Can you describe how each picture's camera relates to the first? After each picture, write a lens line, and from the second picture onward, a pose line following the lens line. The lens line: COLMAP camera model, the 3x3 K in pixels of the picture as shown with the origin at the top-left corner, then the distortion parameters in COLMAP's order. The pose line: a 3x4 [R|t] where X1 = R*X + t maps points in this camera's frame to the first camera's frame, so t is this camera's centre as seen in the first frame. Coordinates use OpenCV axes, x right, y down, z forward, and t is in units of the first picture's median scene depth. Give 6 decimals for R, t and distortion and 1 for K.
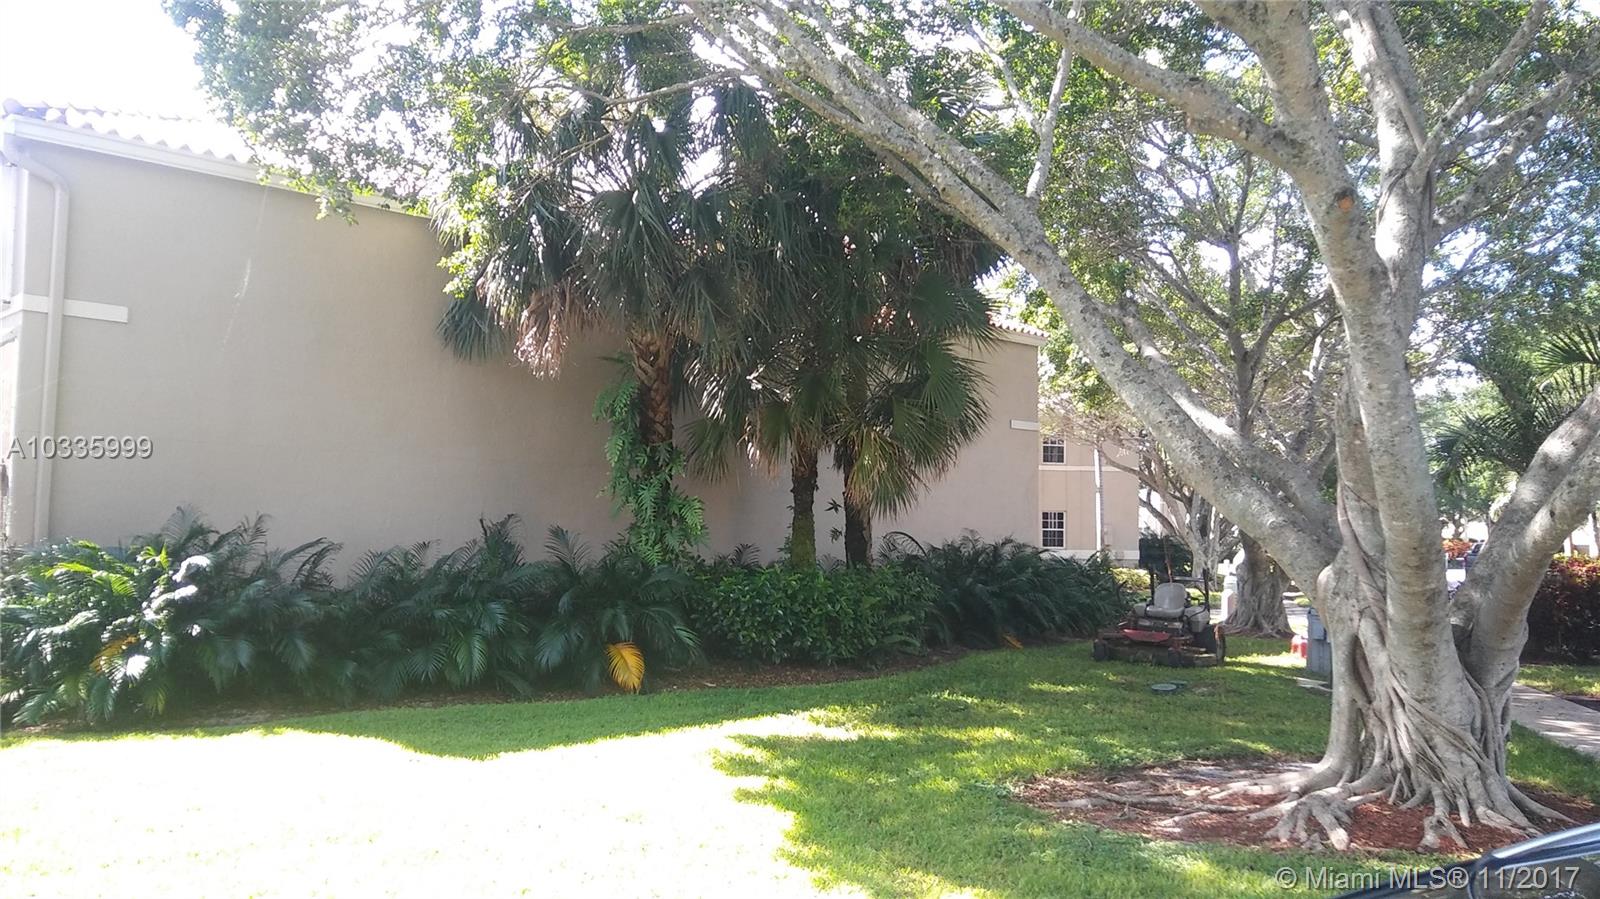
lens RADIAL K [[1192.0, 0, 800.2], [0, 1192.0, 443.2], [0, 0, 1]] dist [0.009333, 0.003435]
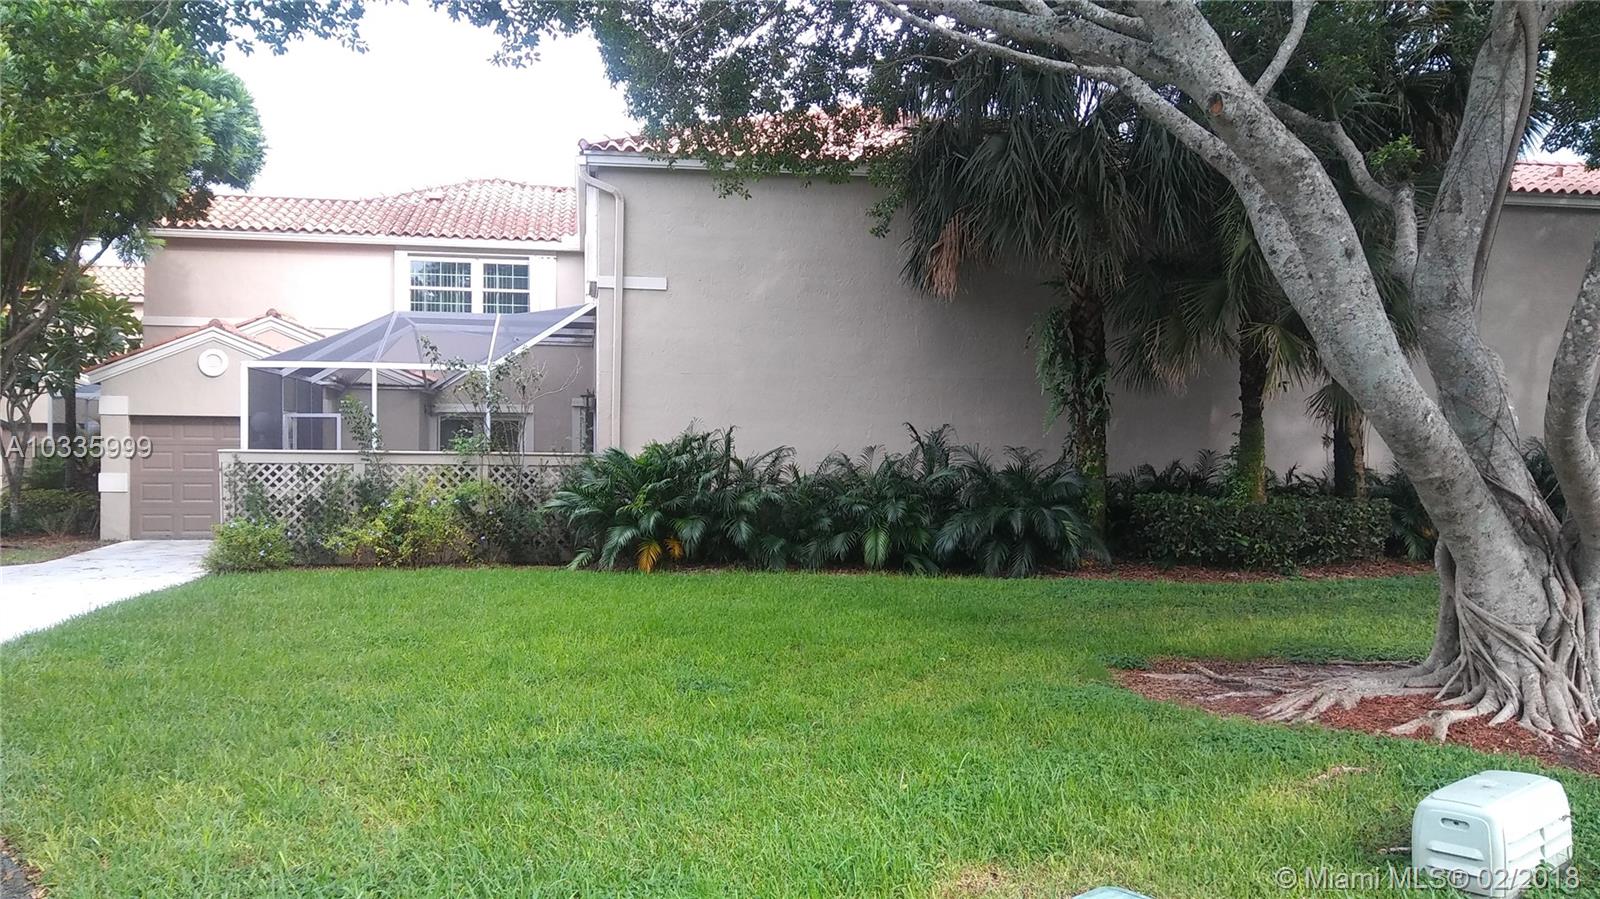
lens RADIAL K [[1192.0, 0, 801.0], [0, 1192.0, 453.0], [0, 0, 1]] dist [0.009333, 0.003435]
pose [[0.821290, -0.002812, -0.570504, 0.365558], [0.045633, 0.997108, 0.060778, 0.010825], [0.568683, -0.075951, 0.819043, -0.046418]]
